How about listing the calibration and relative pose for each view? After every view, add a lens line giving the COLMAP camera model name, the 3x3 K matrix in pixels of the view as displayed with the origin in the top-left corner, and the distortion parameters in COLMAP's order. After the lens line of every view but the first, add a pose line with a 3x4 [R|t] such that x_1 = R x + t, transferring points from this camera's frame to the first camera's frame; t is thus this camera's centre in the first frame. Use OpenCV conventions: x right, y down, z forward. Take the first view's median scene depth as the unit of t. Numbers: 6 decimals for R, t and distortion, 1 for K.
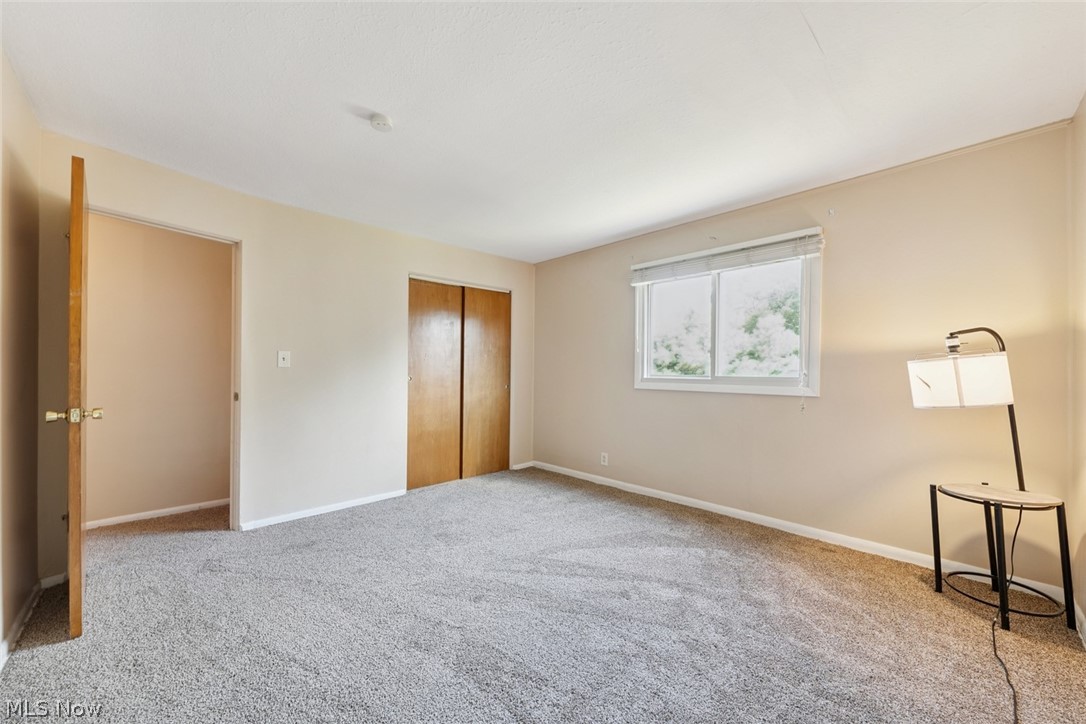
lens RADIAL K [[382.8, 0, 544.6], [0, 382.8, 368.2], [0, 0, 1]] dist [-0.006511, 0.000865]
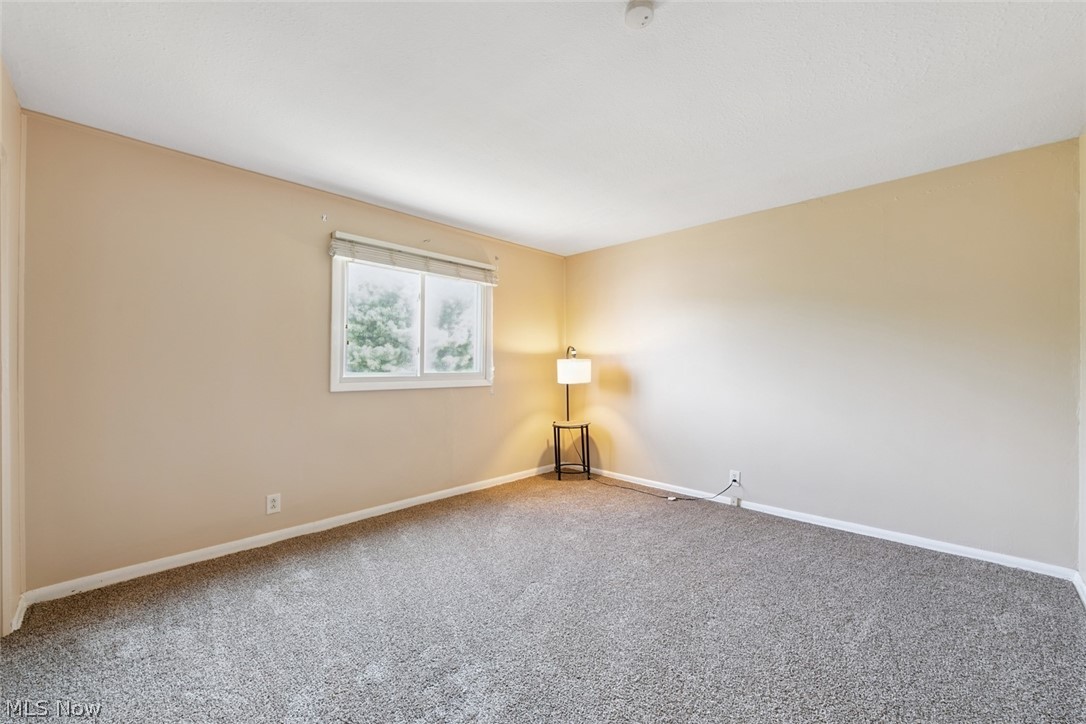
lens RADIAL K [[417.4, 0, 542.5], [0, 417.4, 362.5], [0, 0, 1]] dist [-0.002467, -0.000025]
pose [[0.009623, 0.005836, 0.999937, -0.637804], [-0.001263, 0.999982, -0.005824, -0.000699], [-0.999953, -0.001207, 0.009630, 0.613147]]
